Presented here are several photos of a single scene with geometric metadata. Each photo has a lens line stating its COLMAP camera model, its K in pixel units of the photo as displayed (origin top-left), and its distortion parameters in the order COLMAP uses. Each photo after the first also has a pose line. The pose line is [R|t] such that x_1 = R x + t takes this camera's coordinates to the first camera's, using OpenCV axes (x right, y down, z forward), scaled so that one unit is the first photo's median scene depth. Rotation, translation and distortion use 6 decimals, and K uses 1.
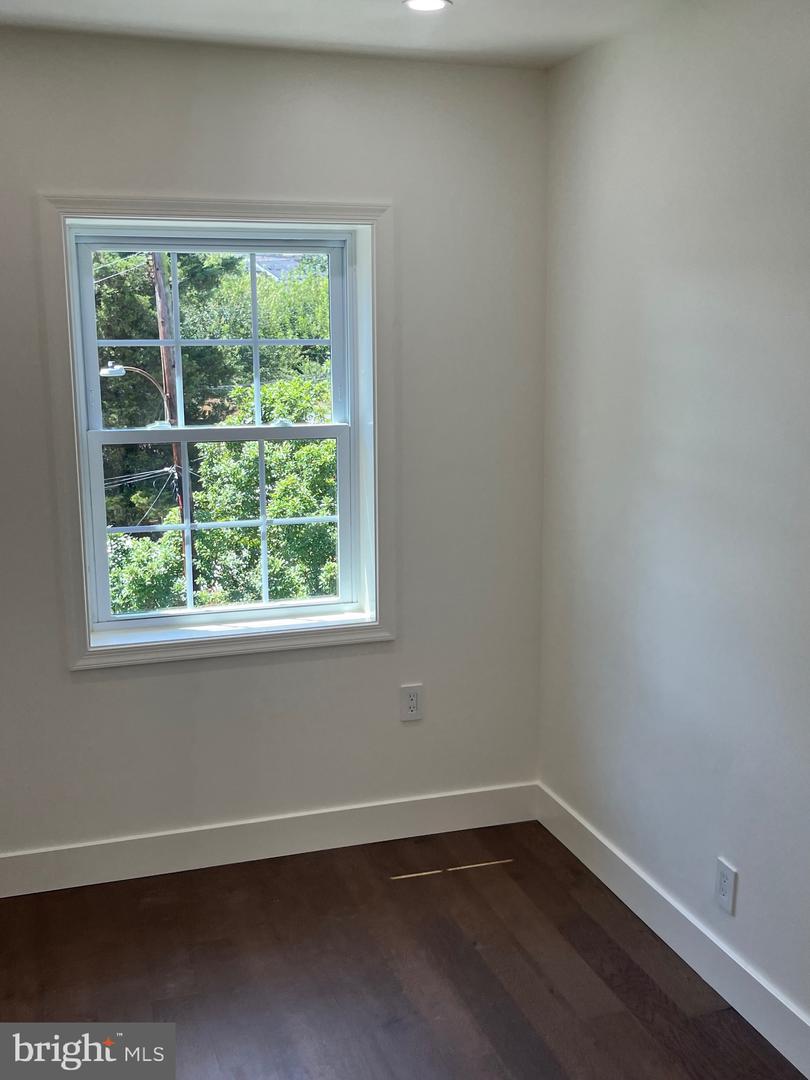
lens RADIAL K [[1152.0, 0, 399.8], [0, 1152.0, 546.9], [0, 0, 1]] dist [0.120296, -0.339400]
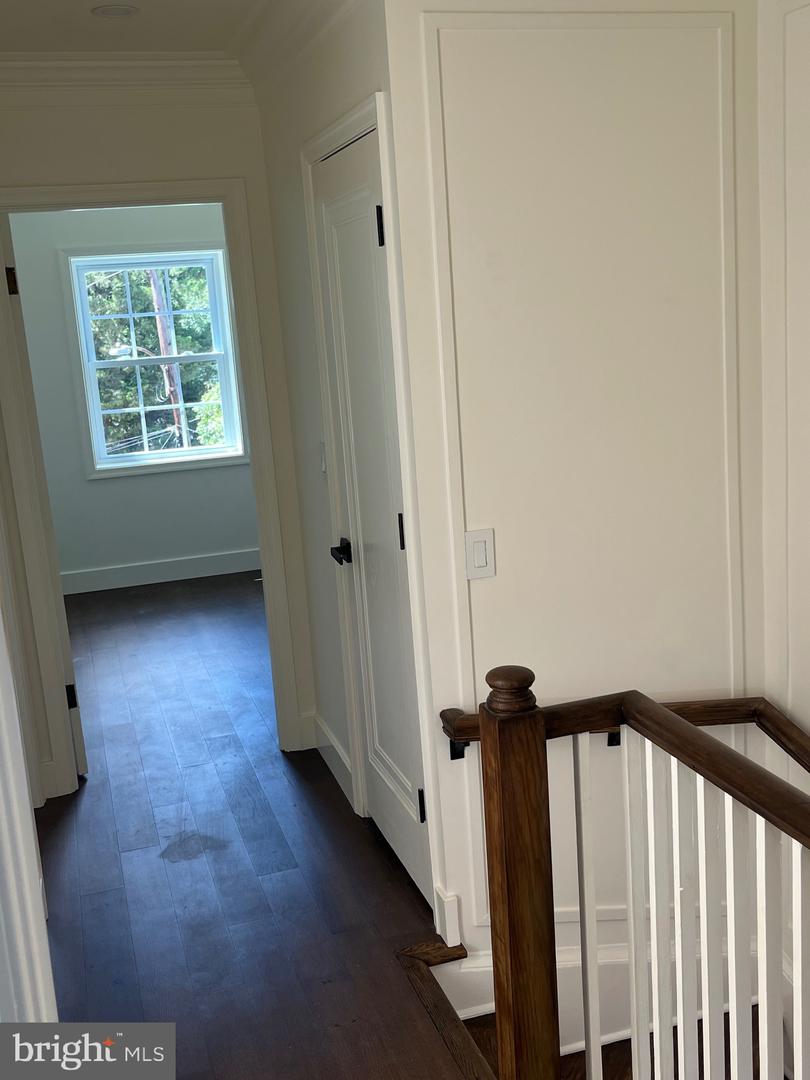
lens RADIAL K [[1152.0, 0, 399.8], [0, 1152.0, 546.9], [0, 0, 1]] dist [0.120296, -0.339400]
pose [[0.998144, -0.054802, -0.026538, 0.069302], [0.055342, 0.998266, 0.020039, 0.047701], [0.025394, -0.021471, 0.999447, -0.228245]]
